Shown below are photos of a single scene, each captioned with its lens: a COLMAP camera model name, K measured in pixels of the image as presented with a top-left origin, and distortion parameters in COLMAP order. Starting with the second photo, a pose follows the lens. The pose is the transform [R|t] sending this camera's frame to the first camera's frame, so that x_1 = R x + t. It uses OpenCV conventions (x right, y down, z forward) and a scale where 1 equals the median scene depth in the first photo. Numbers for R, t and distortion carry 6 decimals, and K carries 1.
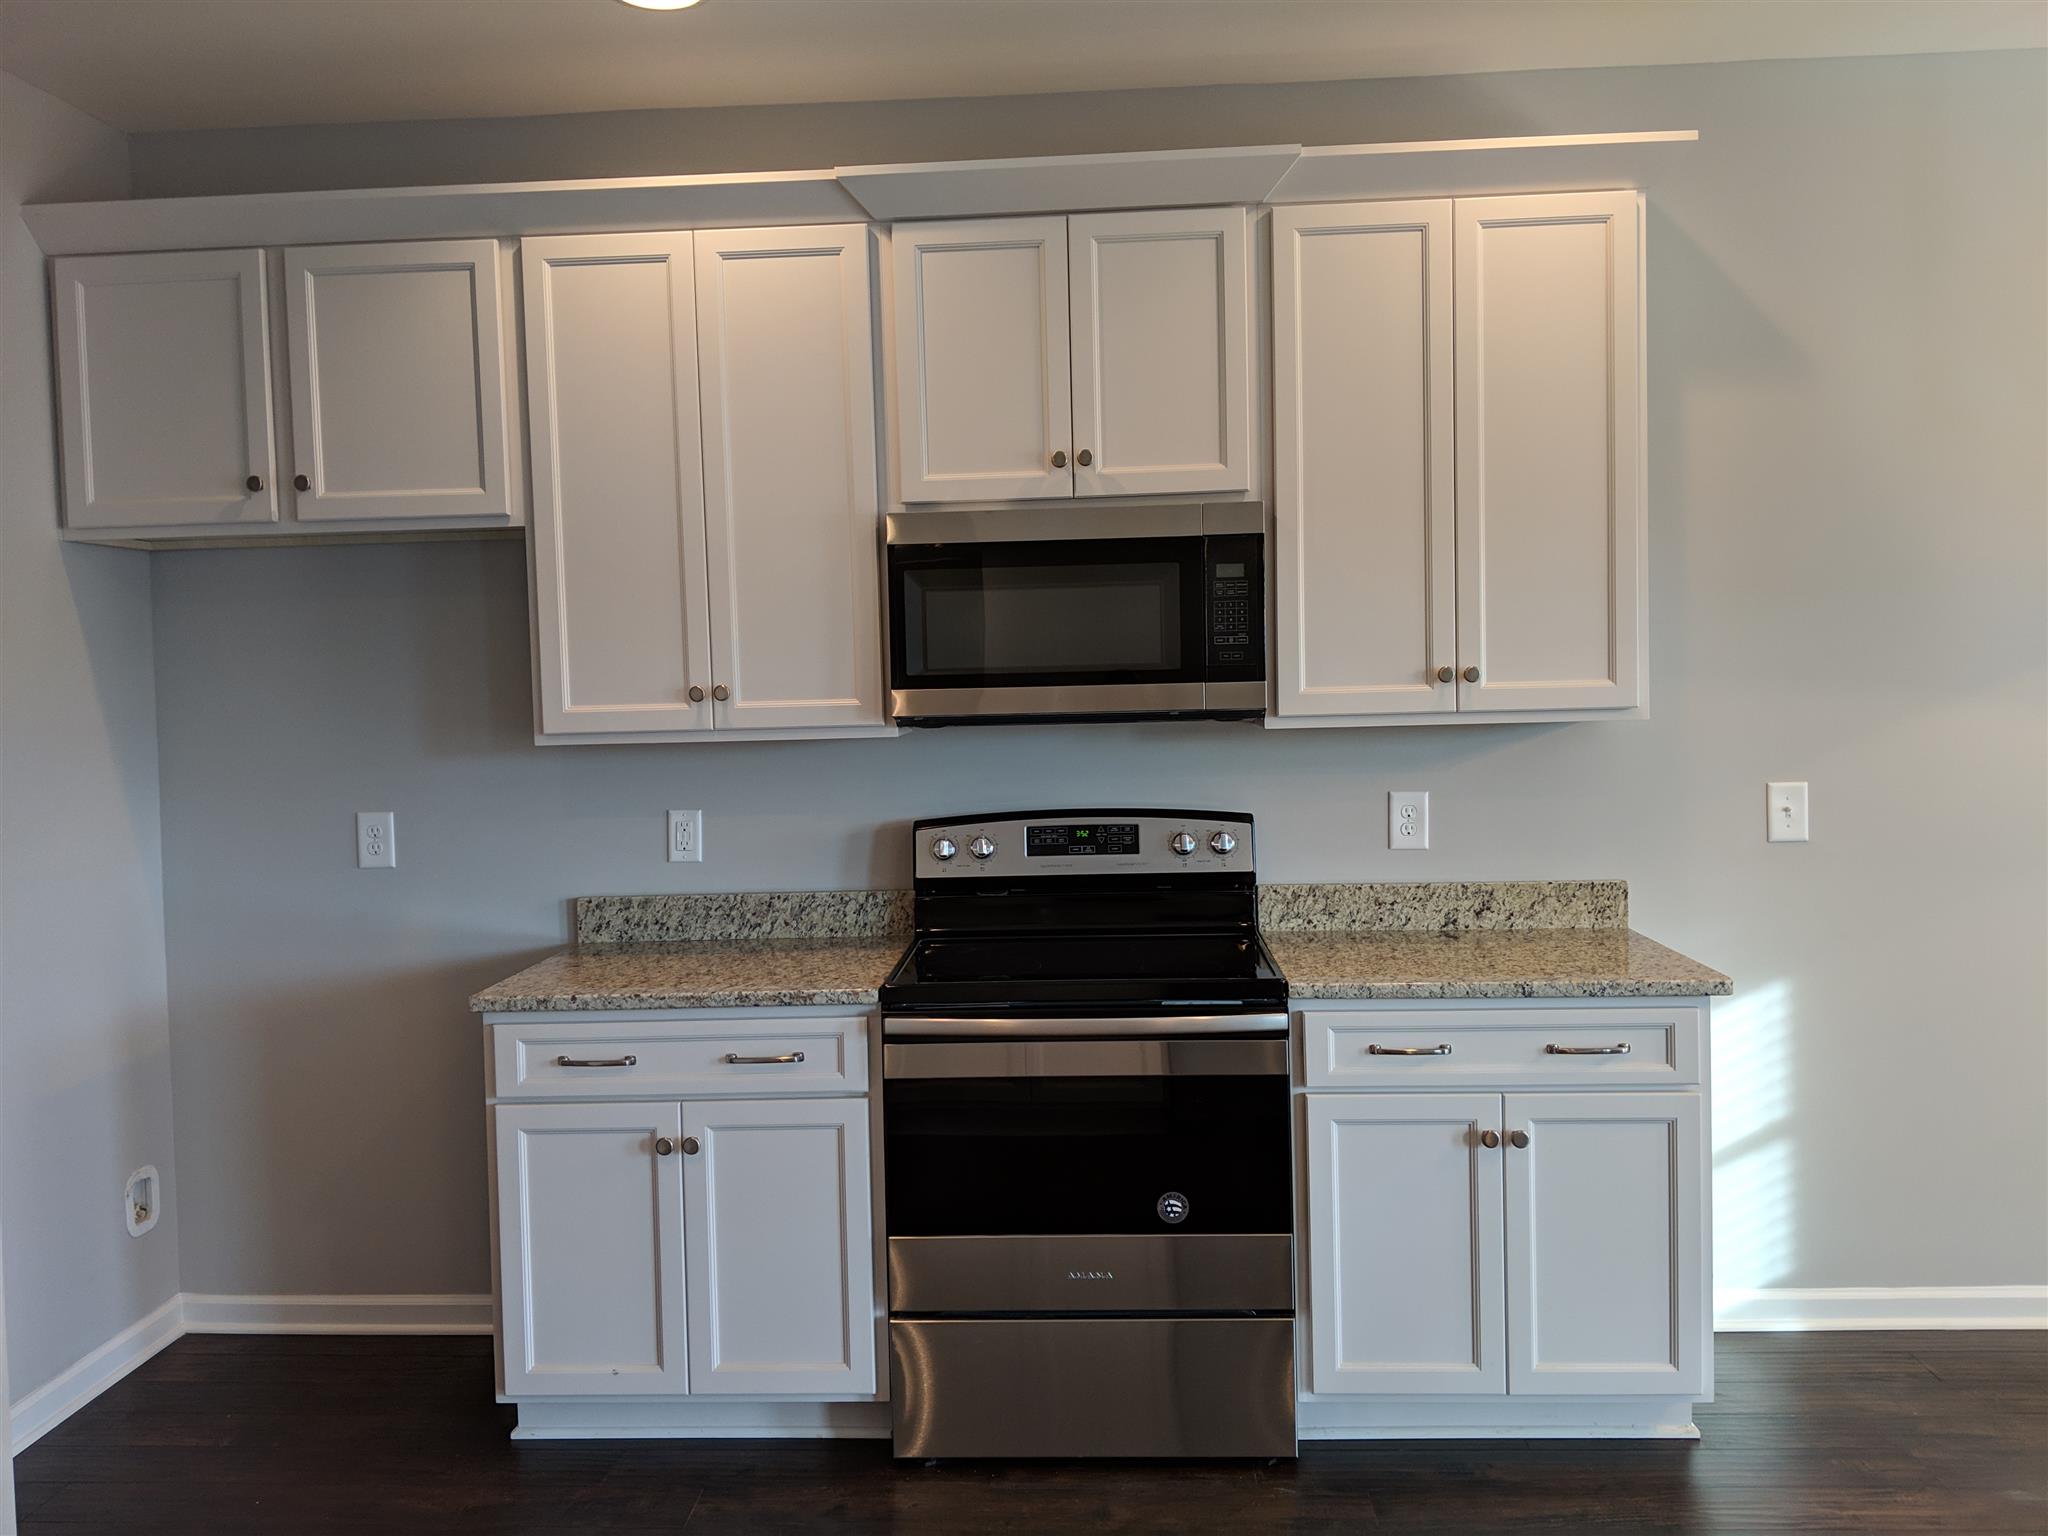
lens RADIAL K [[1600.2, 0, 1014.4], [0, 1600.2, 739.8], [0, 0, 1]] dist [0.111273, -0.210700]
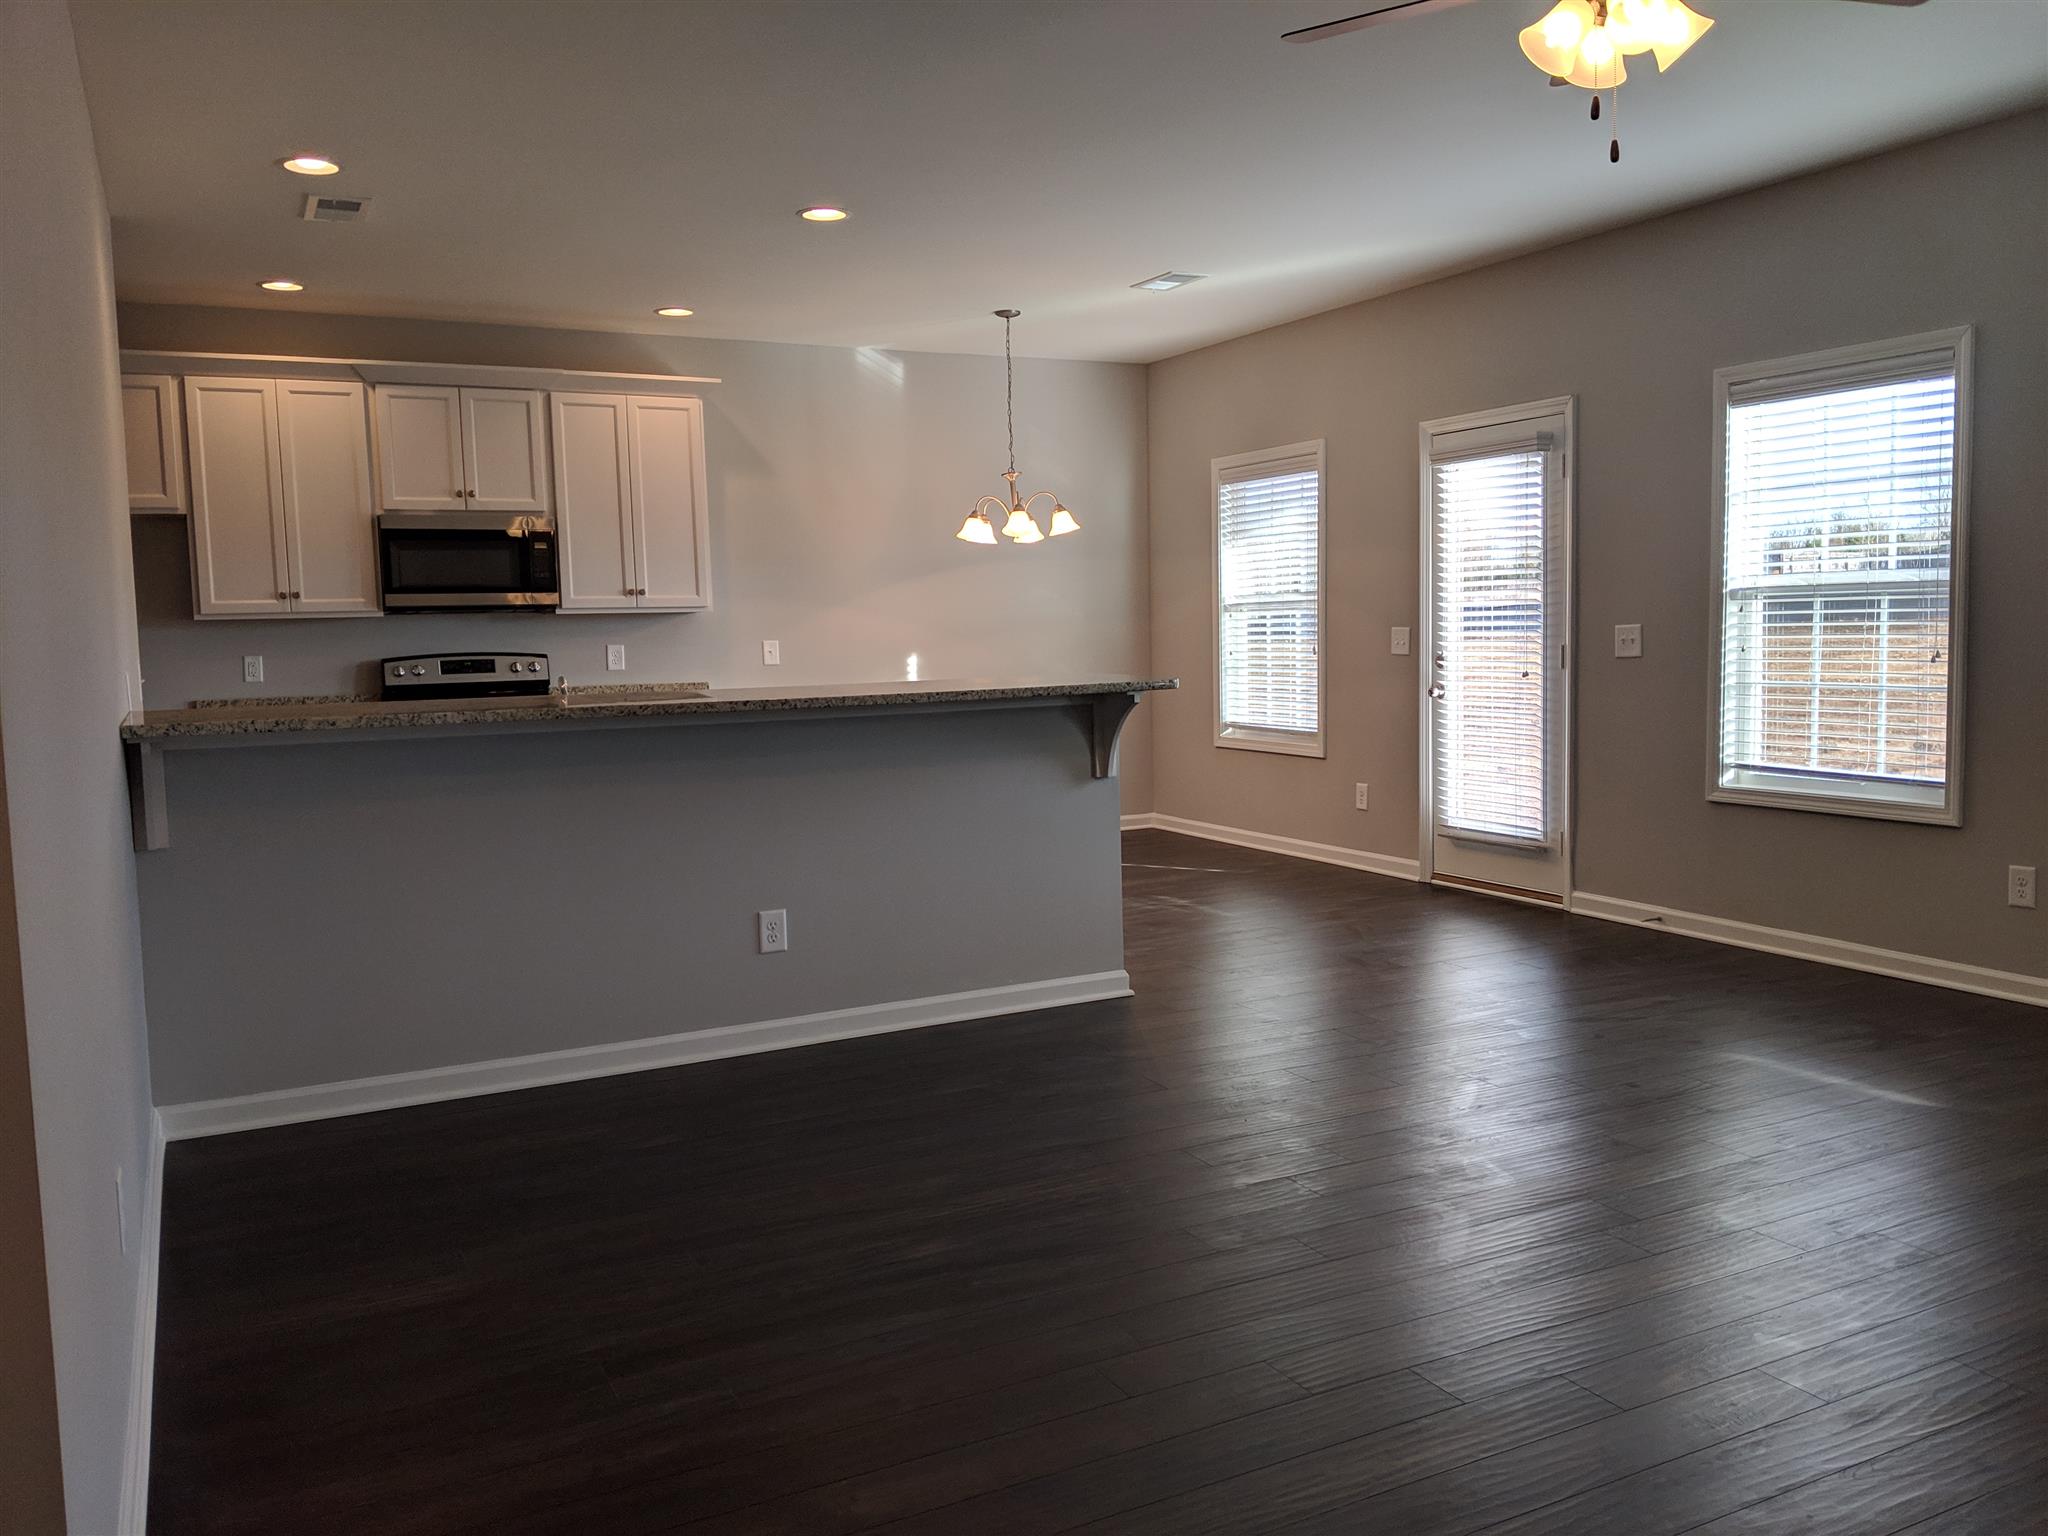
lens RADIAL K [[1602.7, 0, 1051.5], [0, 1602.7, 765.6], [0, 0, 1]] dist [0.107216, -0.221066]
pose [[0.850935, -0.042489, 0.523550, -0.461059], [0.021916, 0.998727, 0.045431, 0.119648], [-0.524813, -0.027184, 0.850783, -1.356707]]
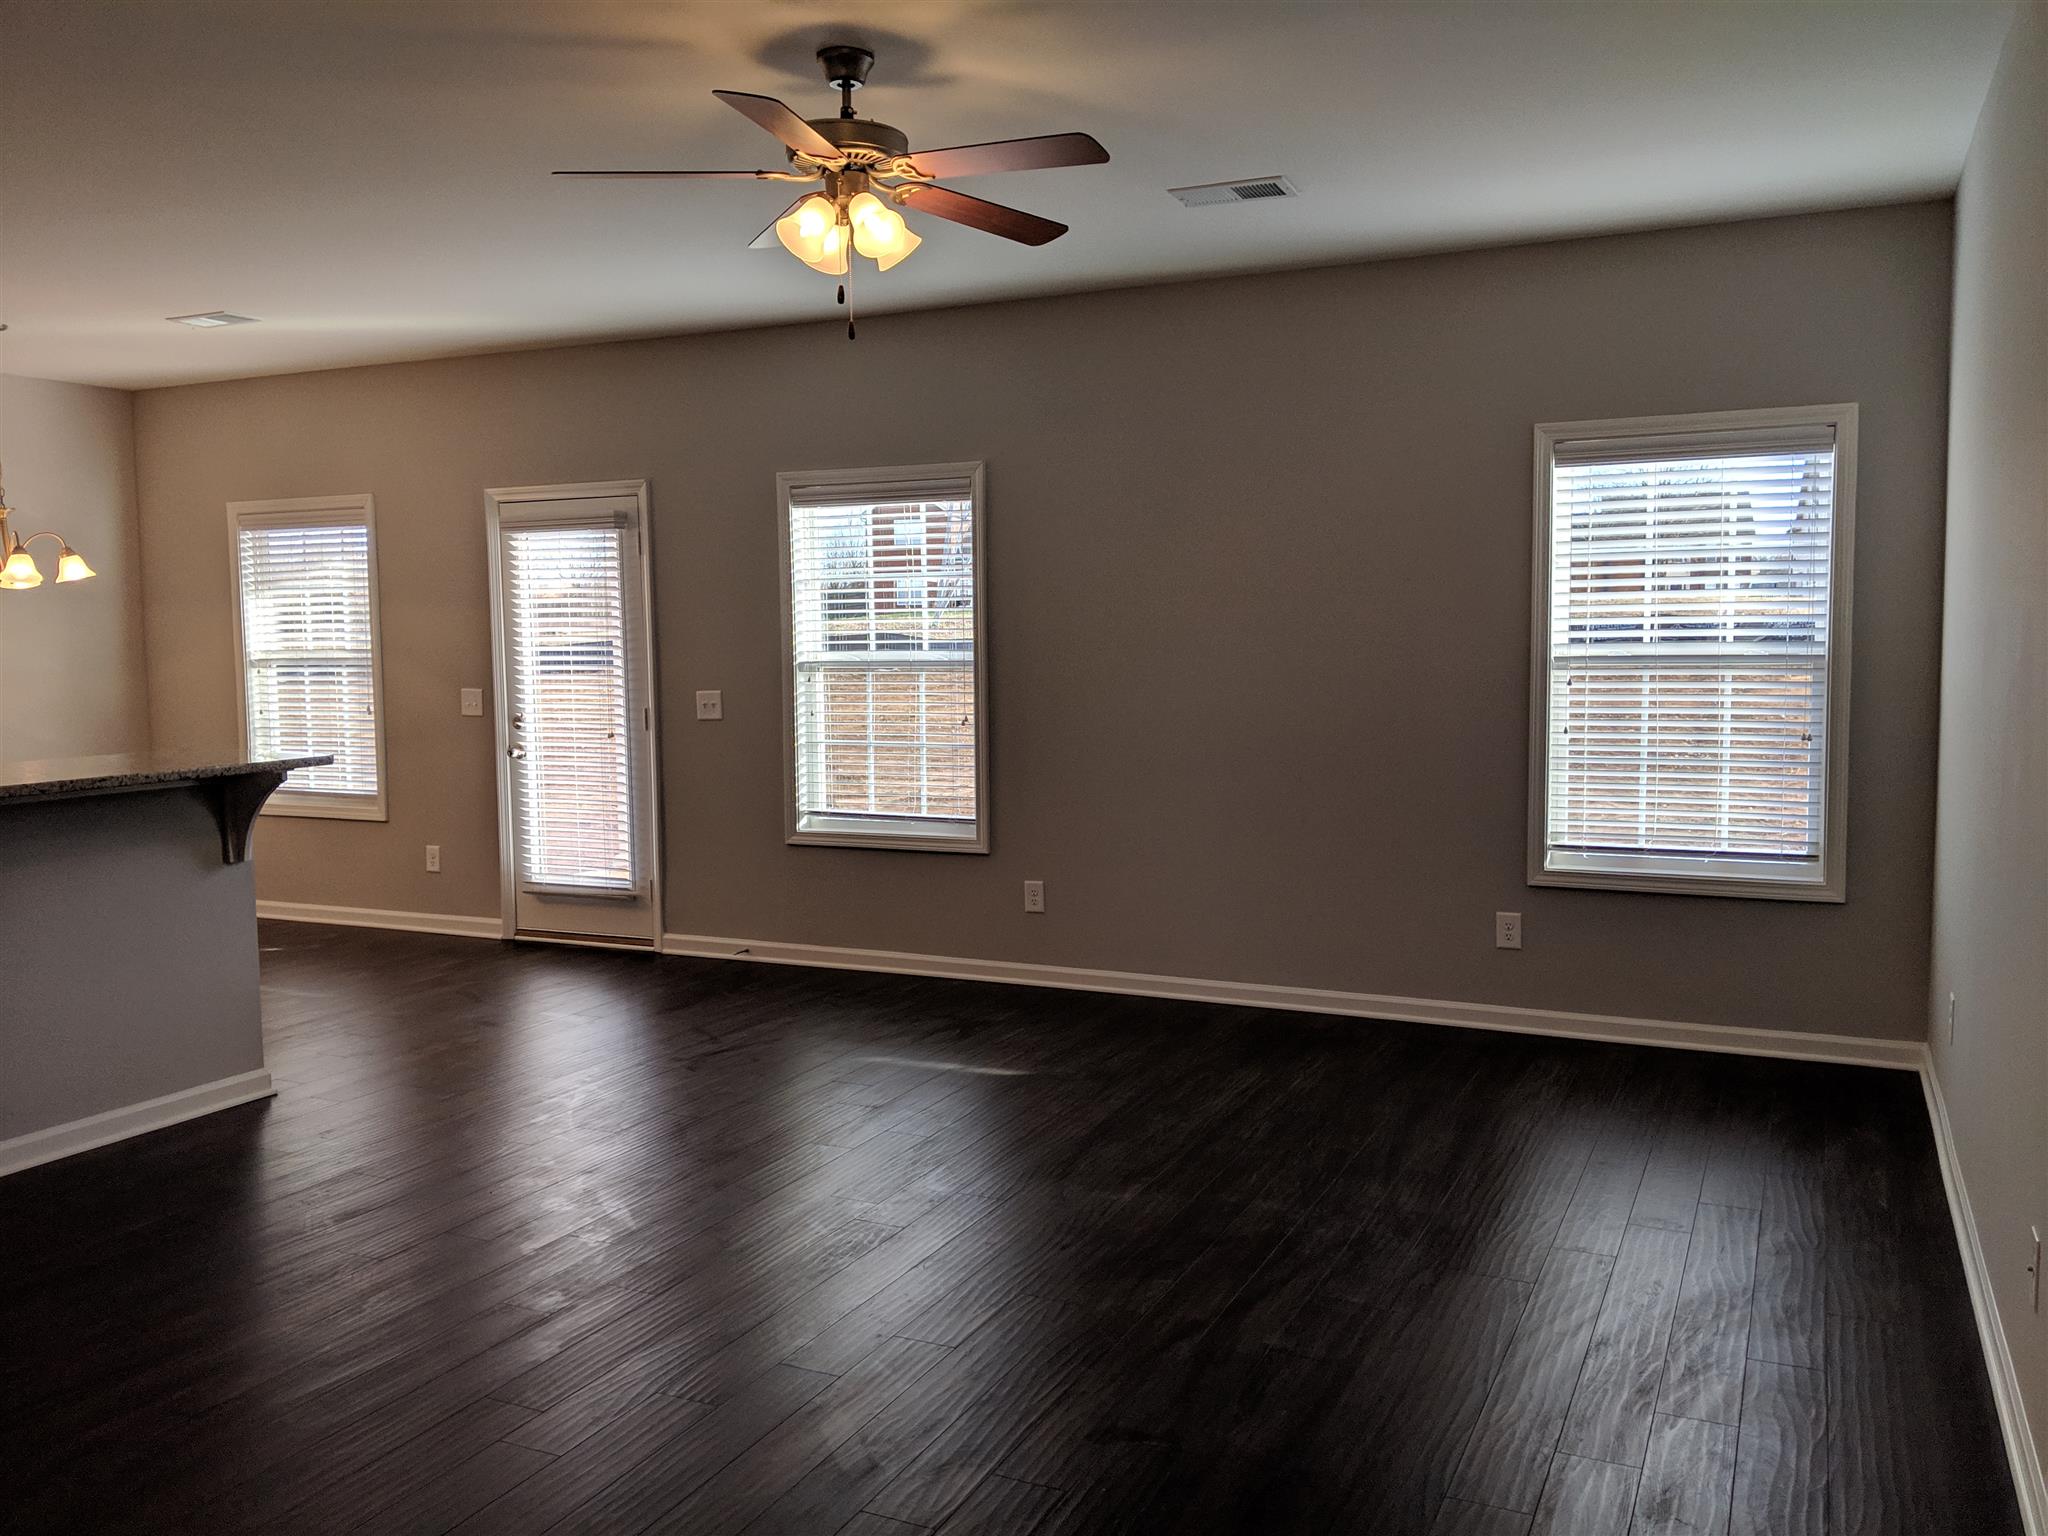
lens RADIAL K [[1602.7, 0, 1051.5], [0, 1602.7, 765.6], [0, 0, 1]] dist [0.107216, -0.221066]
pose [[0.347459, -0.052162, 0.936243, -0.720478], [0.034963, 0.998478, 0.042654, 0.077962], [-0.937043, 0.017913, 0.348754, -1.245246]]
